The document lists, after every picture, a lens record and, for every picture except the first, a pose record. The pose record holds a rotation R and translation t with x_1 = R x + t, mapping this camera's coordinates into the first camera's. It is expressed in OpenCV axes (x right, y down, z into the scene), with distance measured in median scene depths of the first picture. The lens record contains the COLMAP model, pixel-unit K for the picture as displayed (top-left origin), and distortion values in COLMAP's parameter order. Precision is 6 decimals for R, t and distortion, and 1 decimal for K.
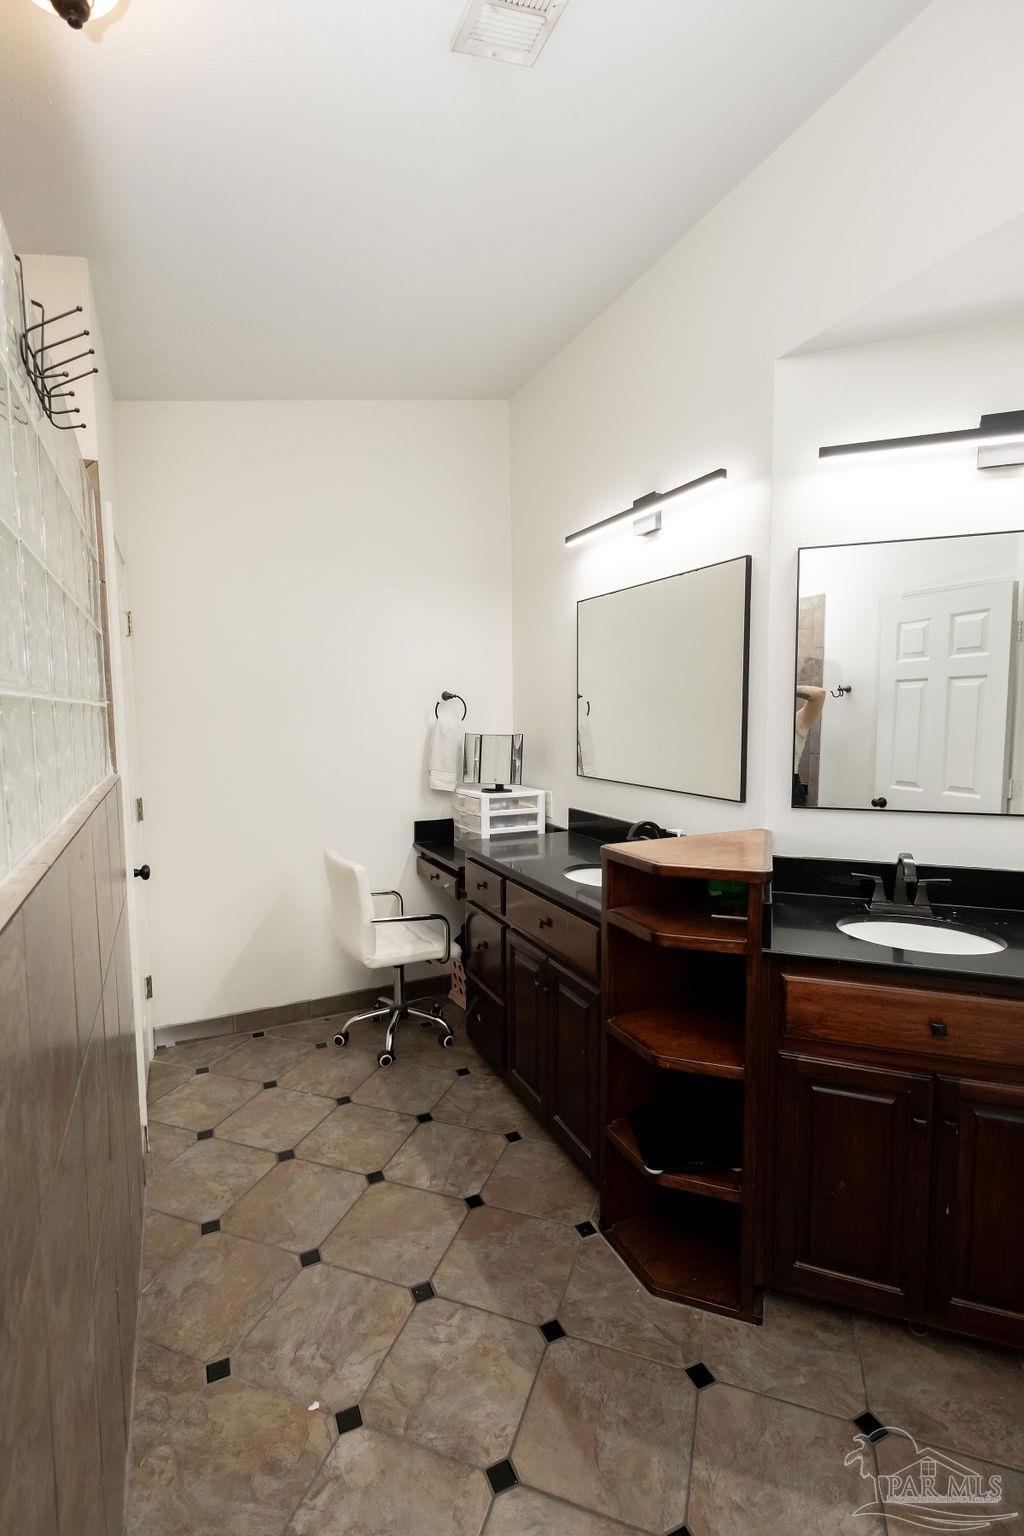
lens RADIAL K [[705.2, 0, 510.2], [0, 705.2, 769.4], [0, 0, 1]] dist [0.010689, -0.004019]
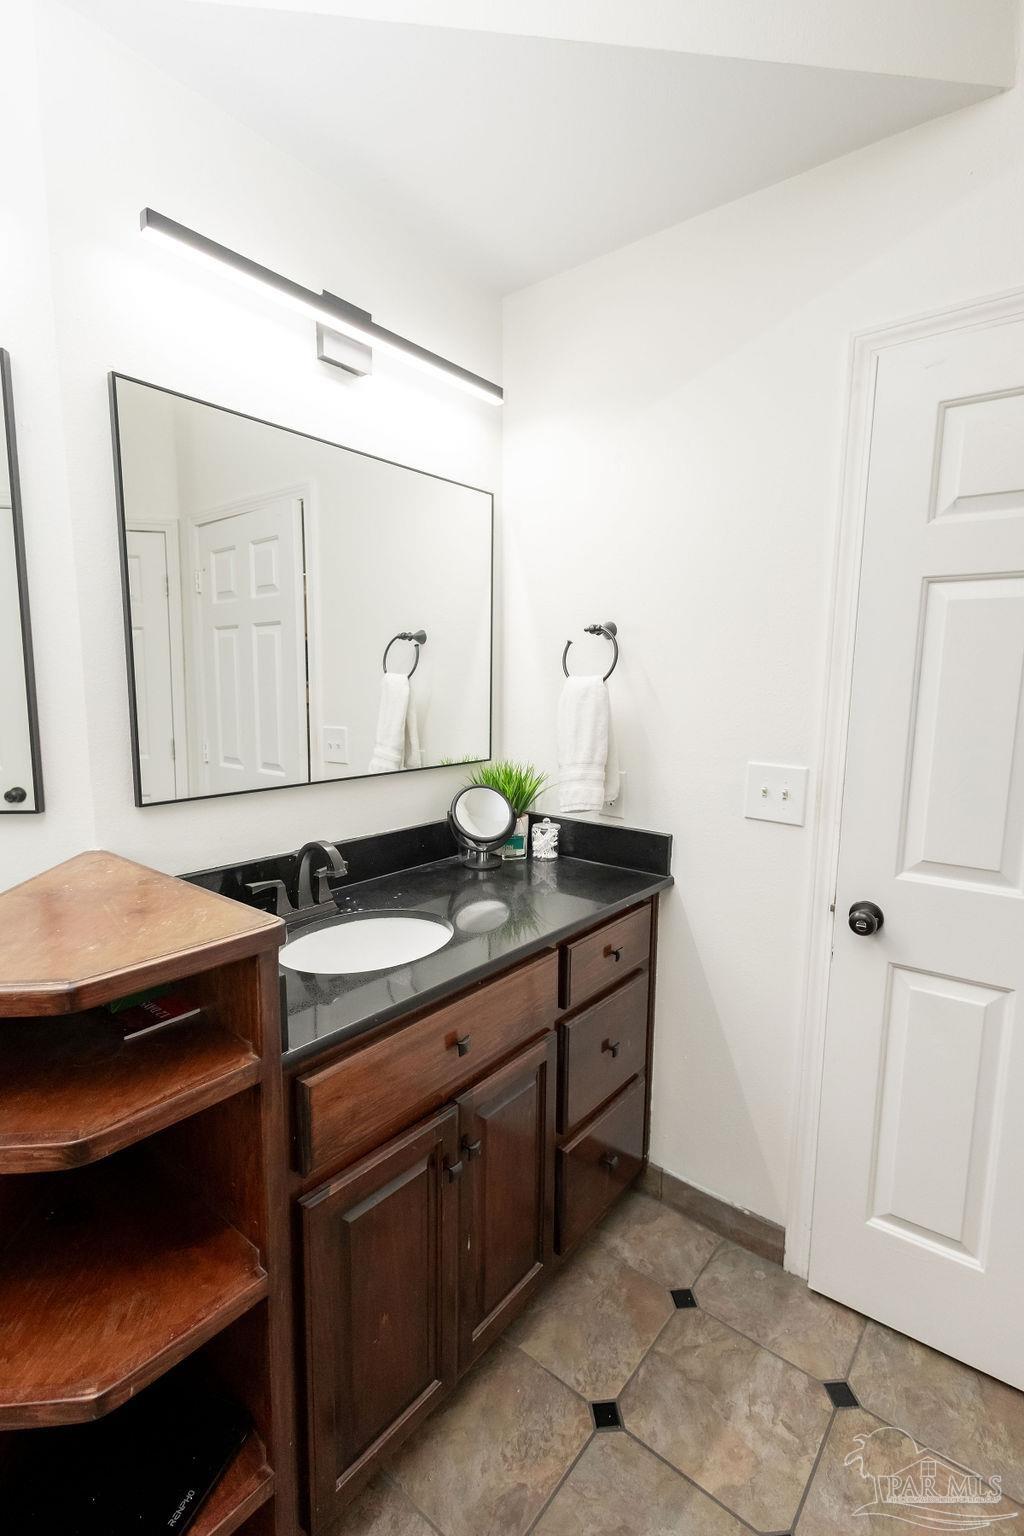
lens RADIAL K [[705.2, 0, 511.2], [0, 705.2, 768.5], [0, 0, 1]] dist [0.010689, -0.004019]
pose [[0.327524, -0.111197, 0.938277, -0.093241], [0.067309, 0.993274, 0.094219, -0.019908], [-0.942442, 0.032295, 0.332805, 0.616431]]
